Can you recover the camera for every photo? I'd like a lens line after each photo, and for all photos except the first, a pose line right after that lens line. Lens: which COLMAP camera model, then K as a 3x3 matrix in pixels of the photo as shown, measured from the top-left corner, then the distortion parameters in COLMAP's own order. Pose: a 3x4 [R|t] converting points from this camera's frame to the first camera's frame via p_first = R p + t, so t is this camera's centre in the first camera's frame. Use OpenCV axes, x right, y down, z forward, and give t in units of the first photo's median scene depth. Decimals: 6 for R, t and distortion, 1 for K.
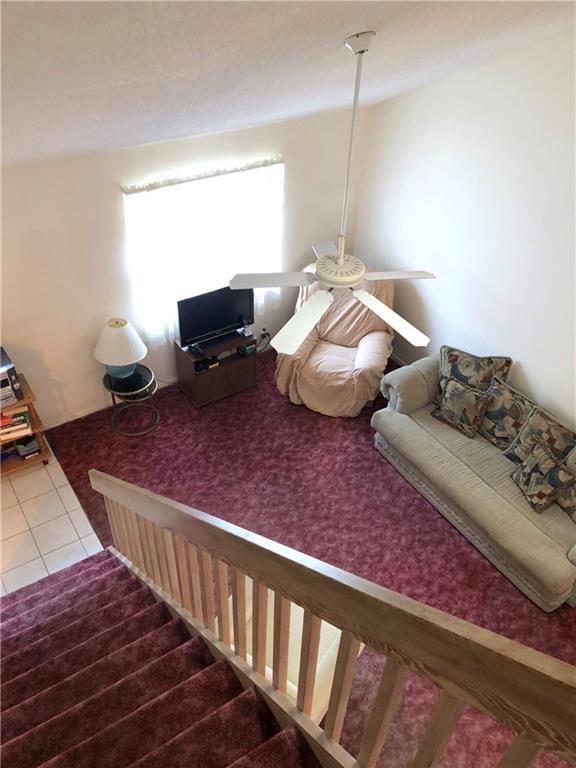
lens RADIAL K [[622.9, 0, 291.1], [0, 622.9, 386.0], [0, 0, 1]] dist [0.039115, -0.041067]
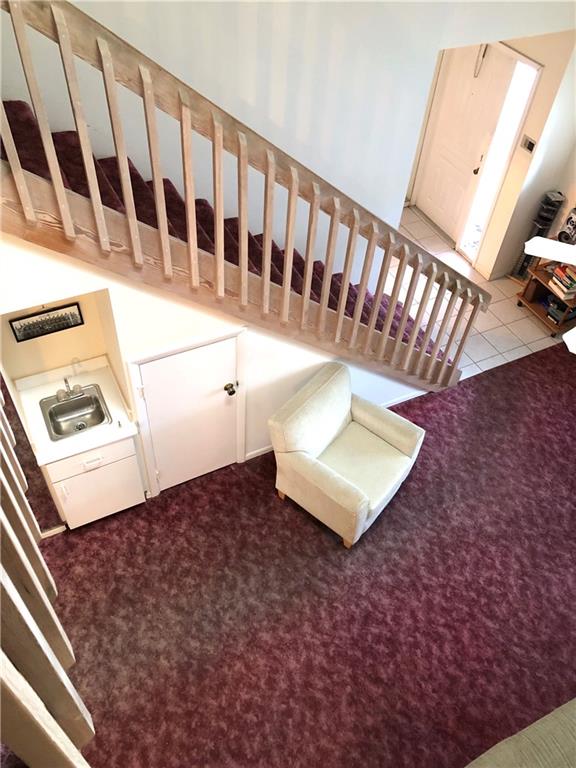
lens RADIAL K [[622.9, 0, 291.1], [0, 622.9, 386.0], [0, 0, 1]] dist [0.039115, -0.041067]
pose [[-0.105480, 0.706623, -0.699684, 0.535924], [-0.692147, 0.453030, 0.561868, -0.151798], [0.714007, 0.543550, 0.441301, 0.272649]]
